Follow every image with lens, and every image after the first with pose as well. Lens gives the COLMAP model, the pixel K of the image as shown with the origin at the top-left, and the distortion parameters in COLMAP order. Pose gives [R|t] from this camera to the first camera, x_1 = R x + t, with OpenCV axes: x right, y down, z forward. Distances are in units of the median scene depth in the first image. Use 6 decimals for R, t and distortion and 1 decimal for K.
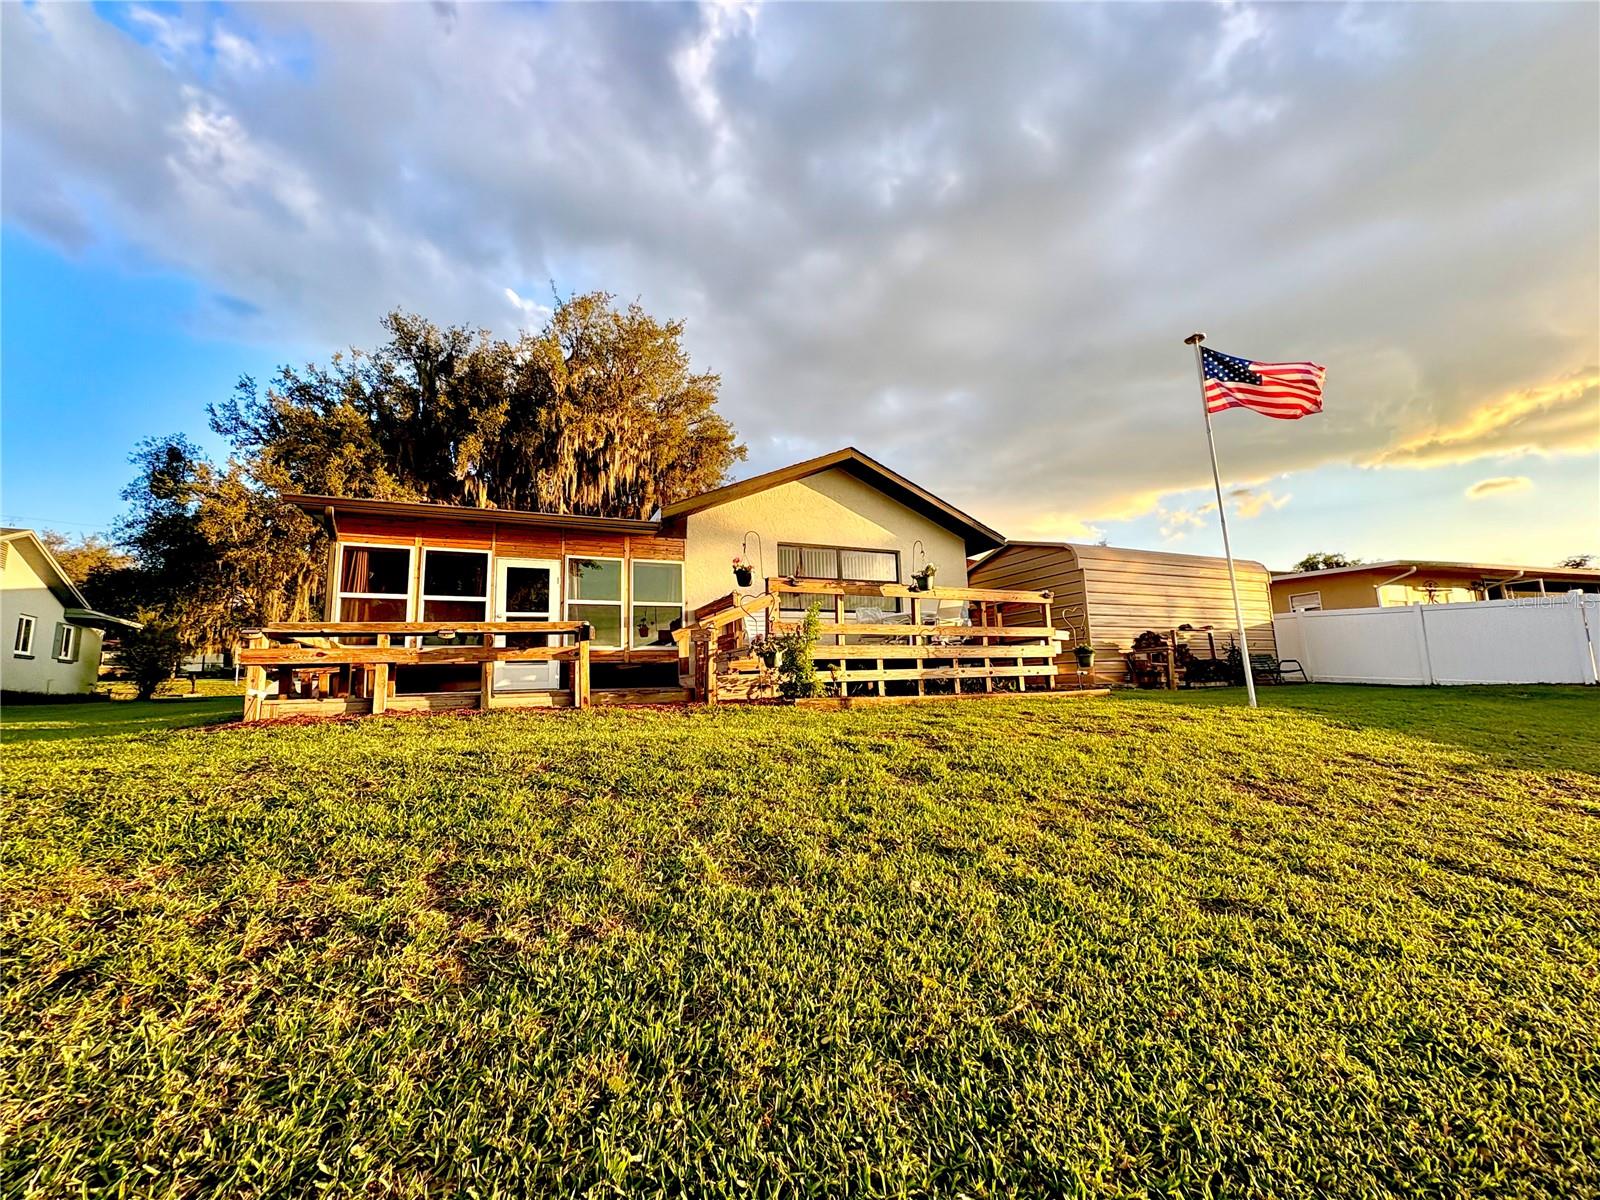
lens RADIAL K [[644.5, 0, 803.3], [0, 644.5, 590.6], [0, 0, 1]] dist [0.001487, -0.000240]
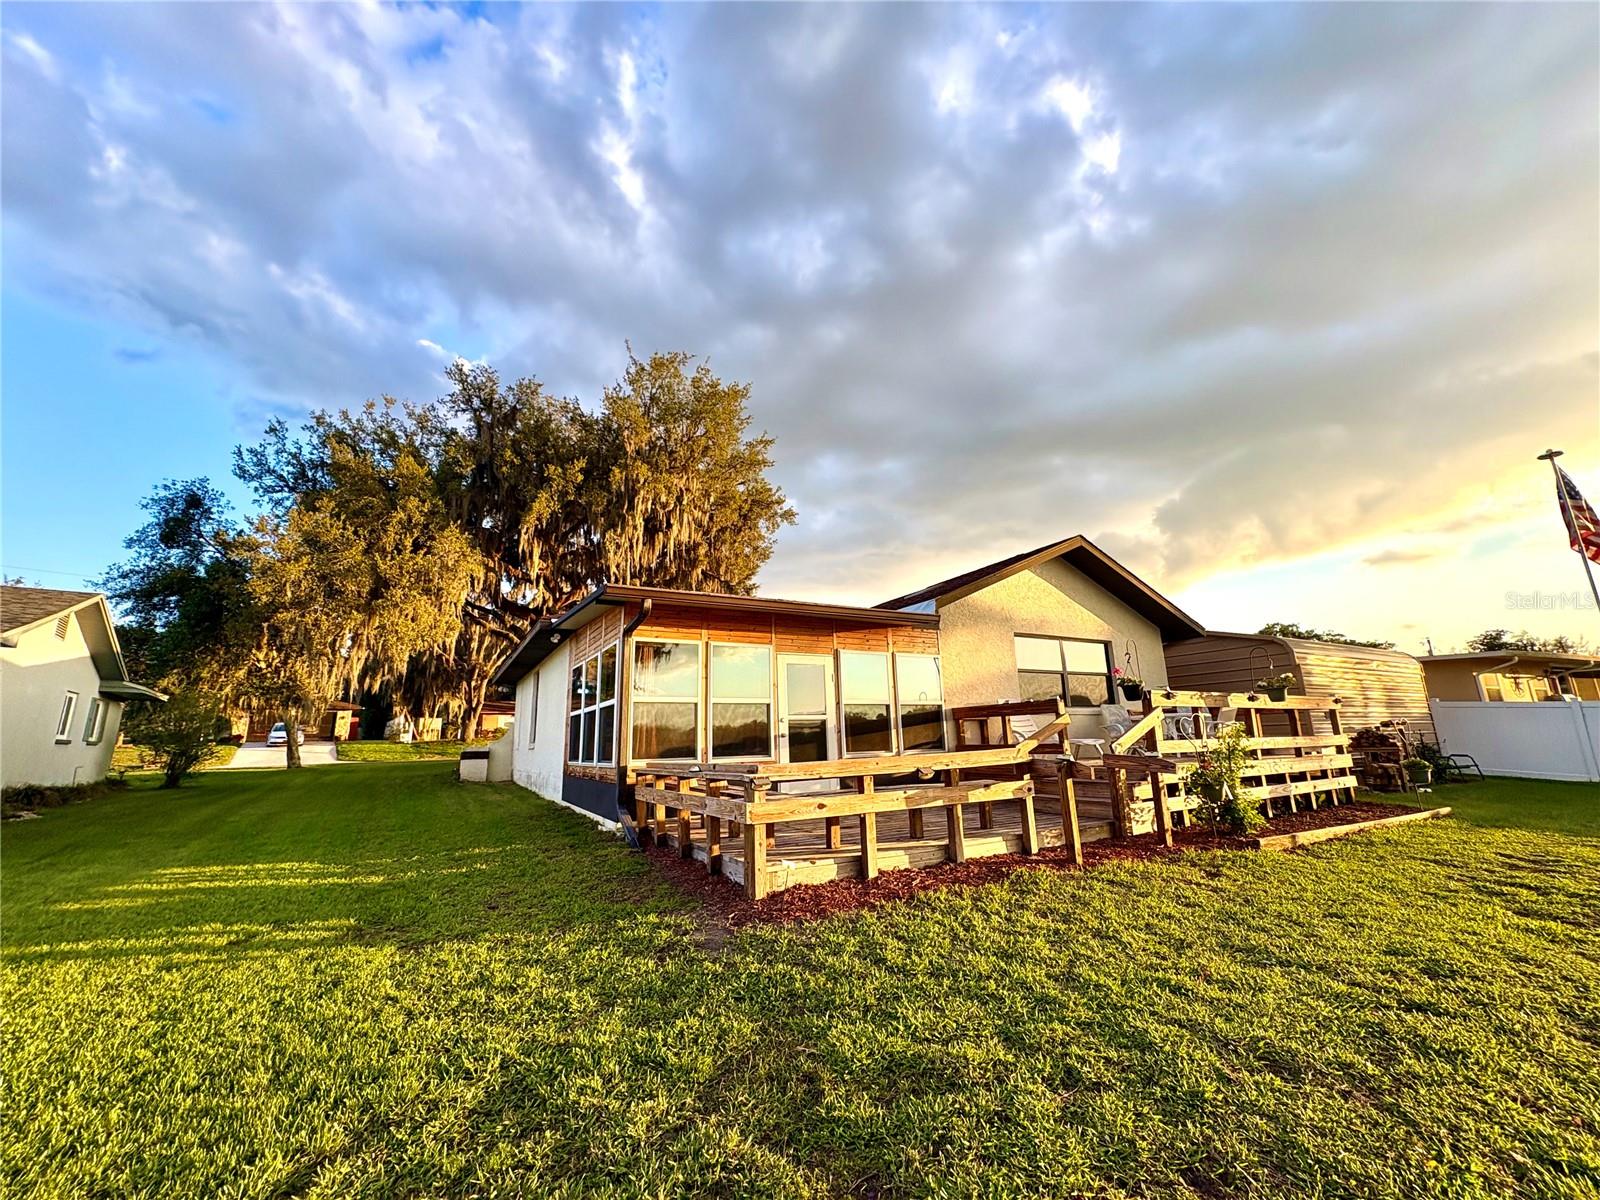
lens RADIAL K [[627.1, 0, 792.0], [0, 627.1, 597.2], [0, 0, 1]] dist [0.012677, -0.000097]
pose [[0.997765, 0.022755, 0.062822, -0.188485], [-0.017908, 0.996896, -0.076665, -0.021774], [-0.064372, 0.075369, 0.995076, 0.063481]]
